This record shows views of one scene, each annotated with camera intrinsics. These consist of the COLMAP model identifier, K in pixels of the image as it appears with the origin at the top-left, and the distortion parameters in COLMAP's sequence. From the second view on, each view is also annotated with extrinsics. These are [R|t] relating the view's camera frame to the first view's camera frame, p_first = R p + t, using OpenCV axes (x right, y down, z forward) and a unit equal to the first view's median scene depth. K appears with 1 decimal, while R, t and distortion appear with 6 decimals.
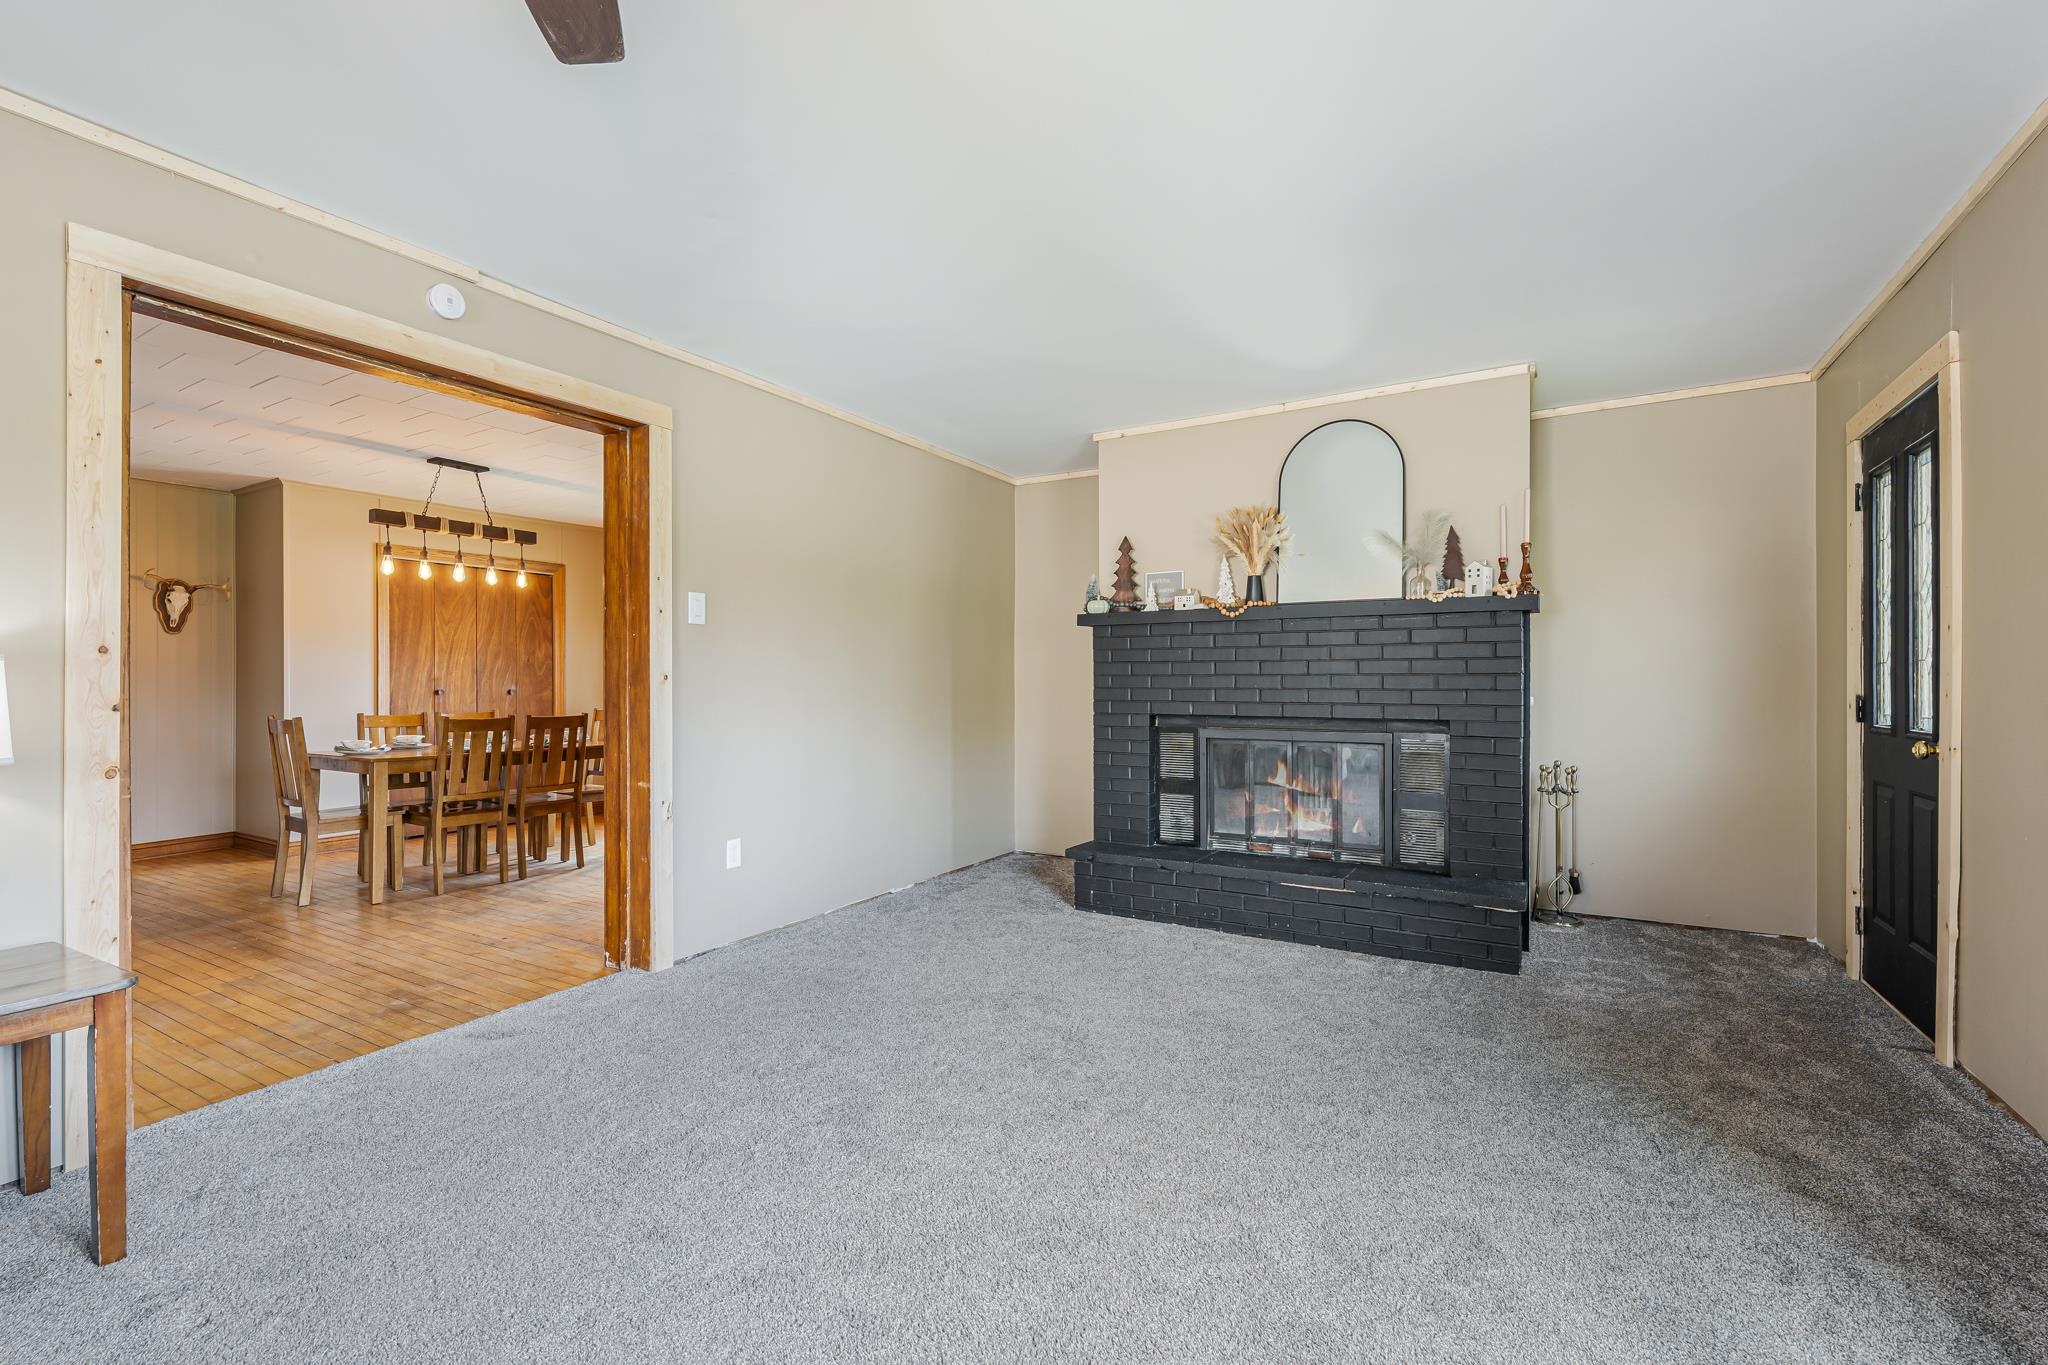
lens RADIAL K [[882.9, 0, 1024.0], [0, 882.9, 682.5], [0, 0, 1]] dist [-0.001920, -0.000186]
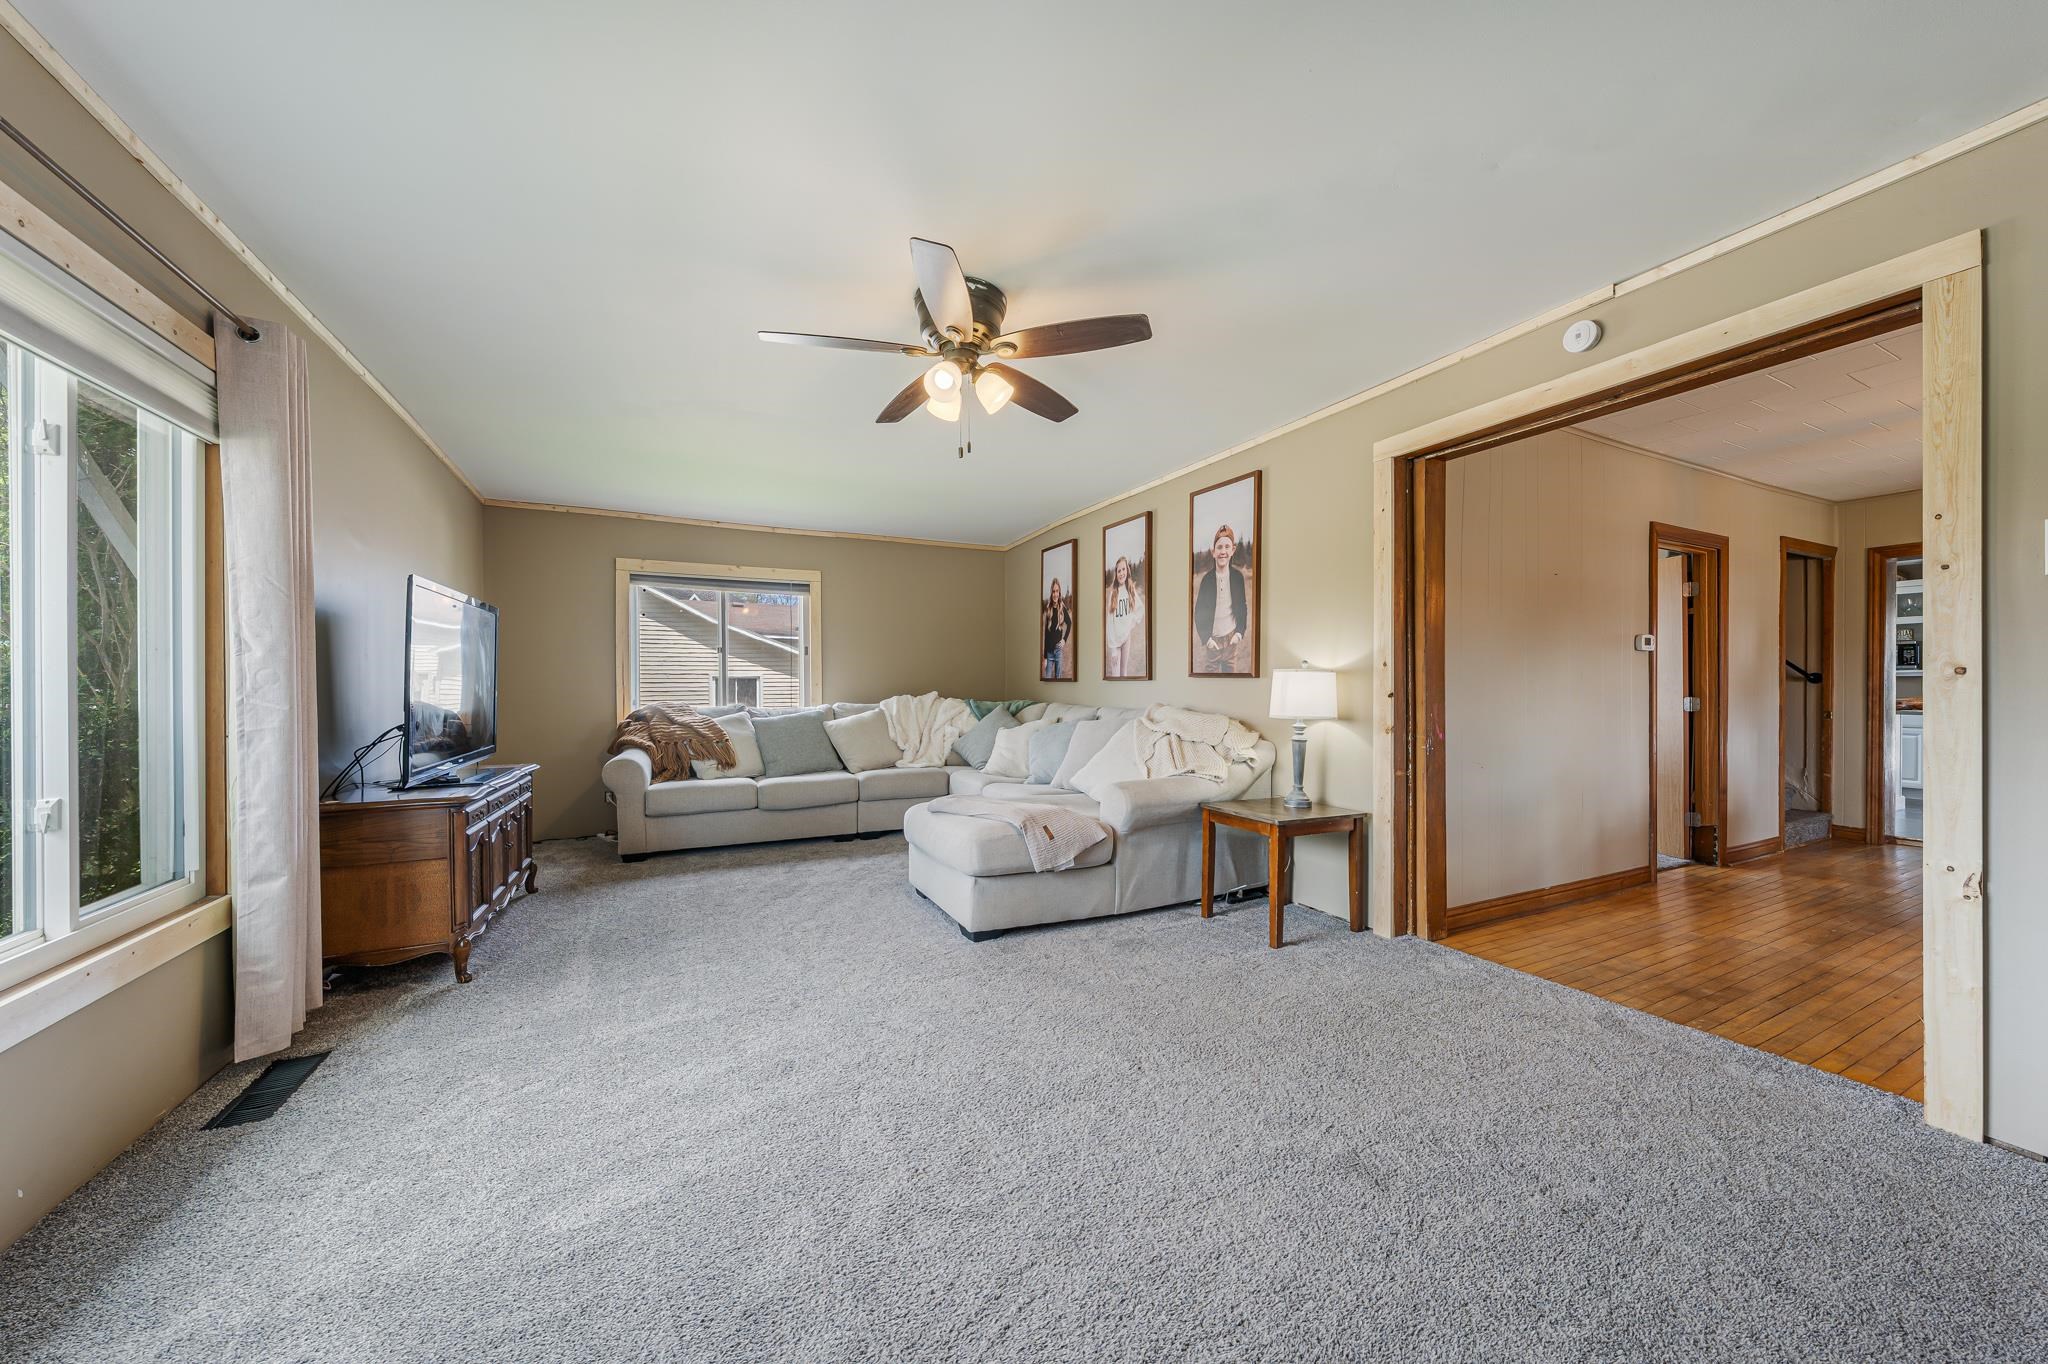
lens RADIAL K [[711.6, 0, 1021.3], [0, 711.6, 689.5], [0, 0, 1]] dist [-0.007118, -0.000036]
pose [[-0.561010, 0.007488, -0.827775, 0.332226], [0.004187, 0.999972, 0.006208, 0.001558], [0.827799, 0.000017, -0.561025, 0.637410]]
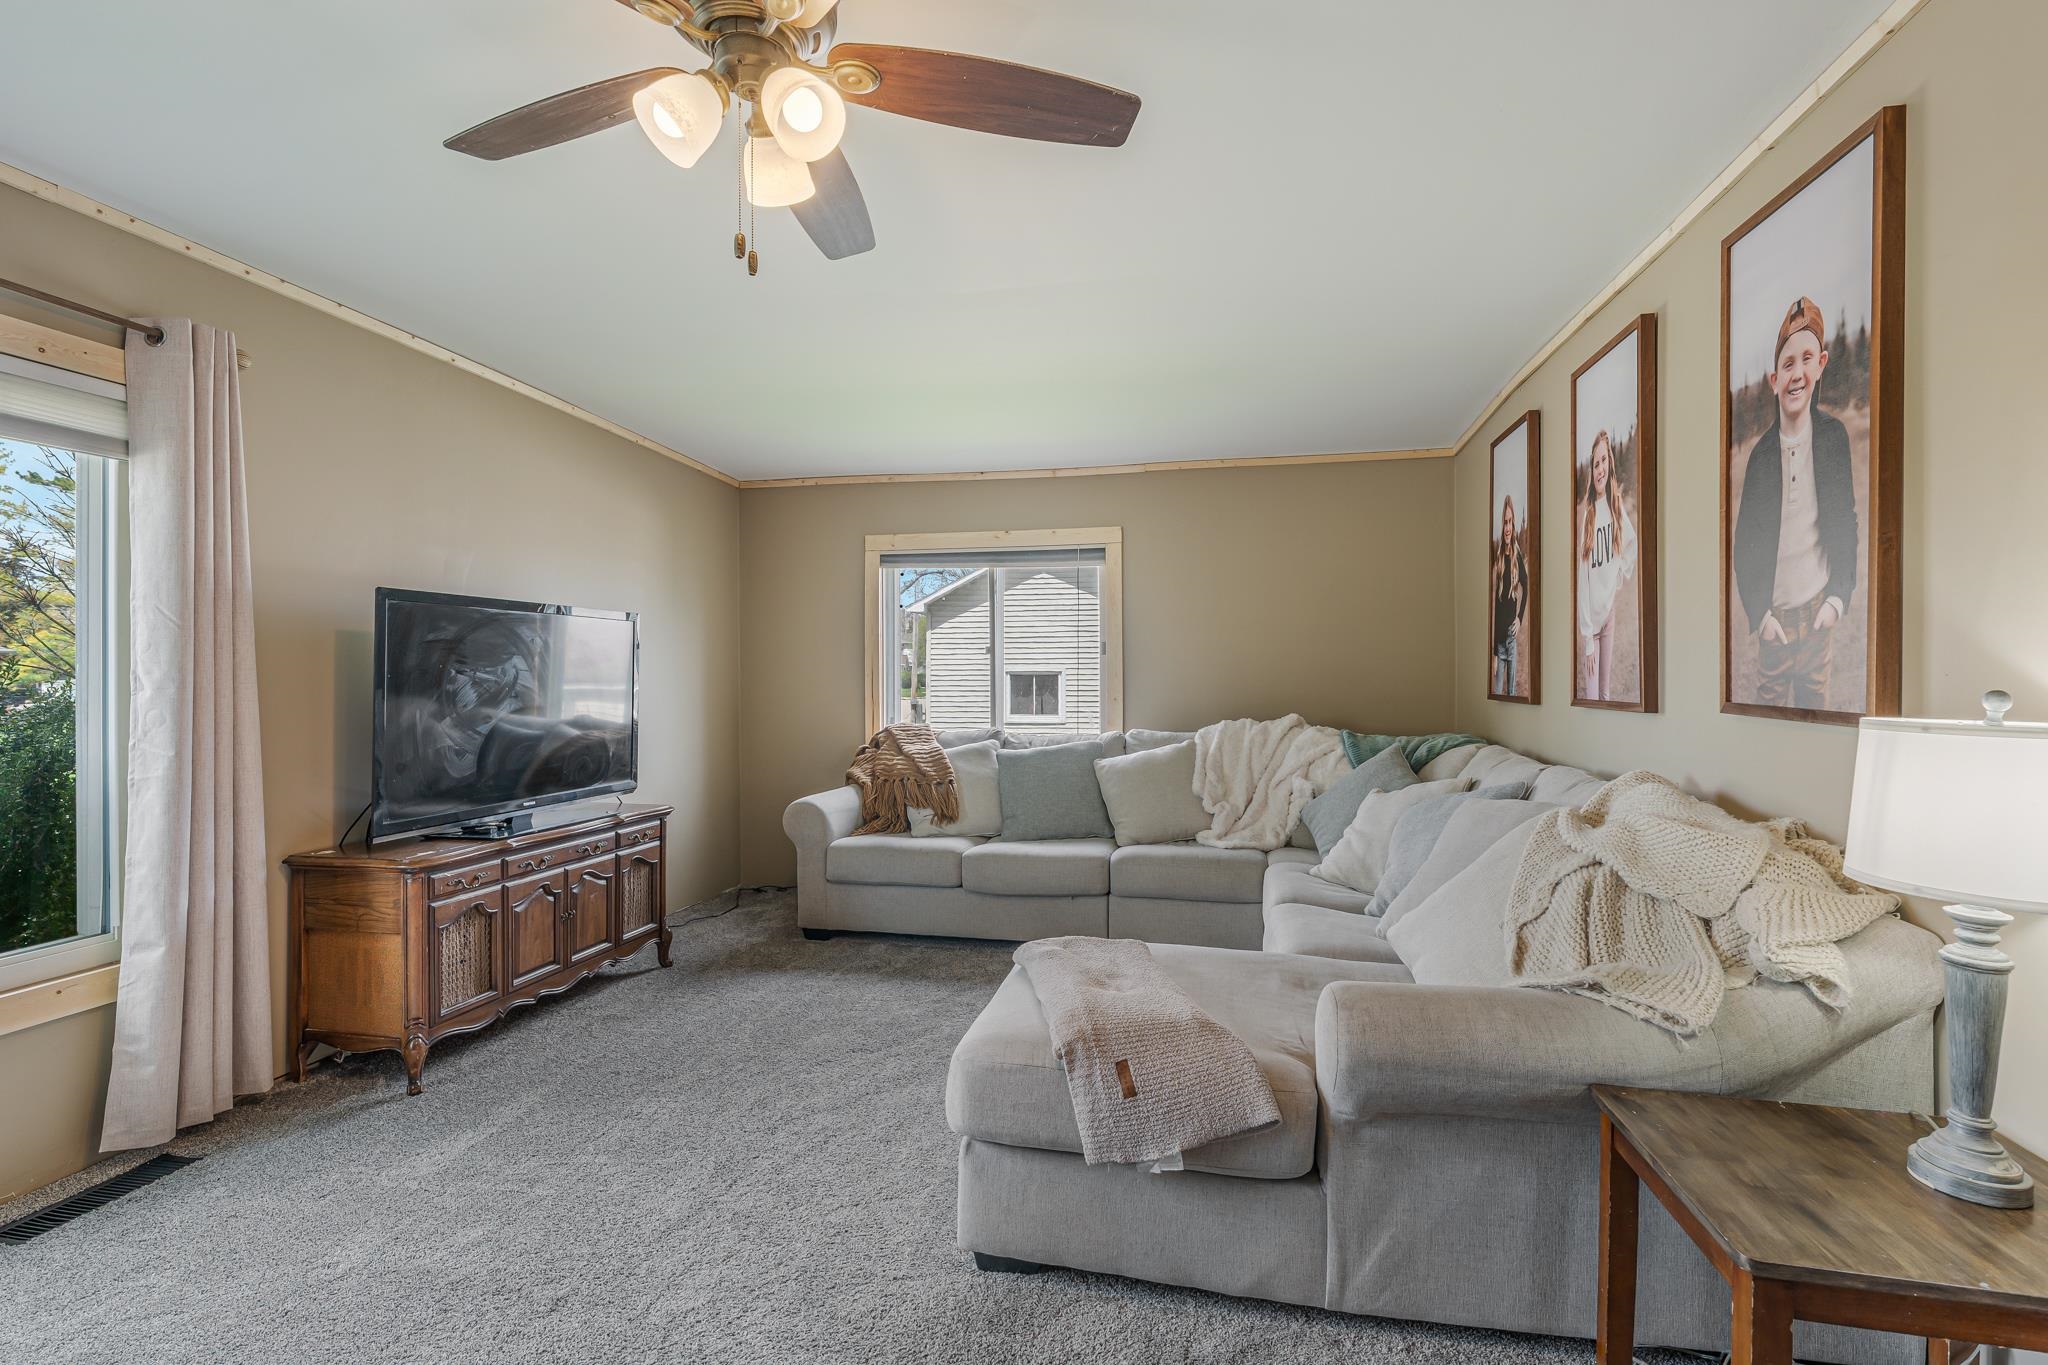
lens RADIAL K [[948.8, 0, 1016.4], [0, 948.8, 675.3], [0, 0, 1]] dist [-0.001098, -0.000046]
pose [[-0.951344, 0.002377, -0.308121, -0.140143], [0.003554, 0.999988, -0.003259, -0.031788], [0.308110, -0.004195, -0.951342, 0.647930]]
